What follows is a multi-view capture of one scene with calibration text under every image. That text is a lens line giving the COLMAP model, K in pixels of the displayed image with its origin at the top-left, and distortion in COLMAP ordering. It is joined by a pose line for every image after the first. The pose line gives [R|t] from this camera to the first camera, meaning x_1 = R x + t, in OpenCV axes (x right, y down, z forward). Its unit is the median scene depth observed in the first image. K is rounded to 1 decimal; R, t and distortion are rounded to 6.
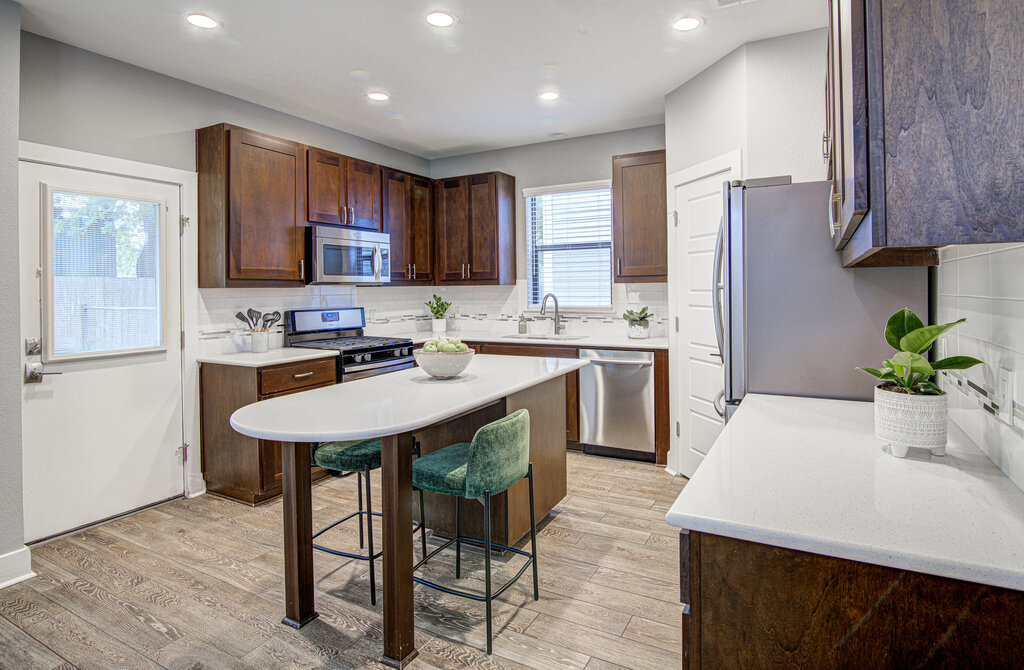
lens RADIAL K [[555.6, 0, 517.2], [0, 555.6, 294.6], [0, 0, 1]] dist [-0.004165, -0.000952]
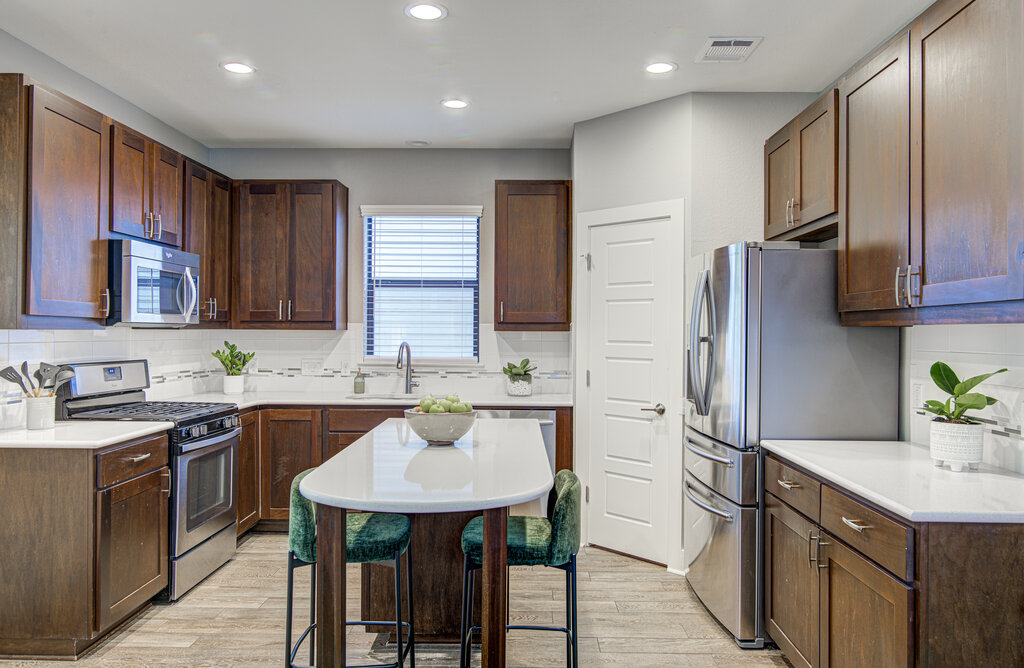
lens RADIAL K [[775.2, 0, 512.0], [0, 775.2, 334.0], [0, 0, 1]] dist [0.012148, 0.005564]
pose [[0.886026, 0.016049, 0.463357, -0.336030], [-0.011606, 0.999855, -0.012438, -0.001454], [-0.463490, 0.005642, 0.886084, -0.053086]]
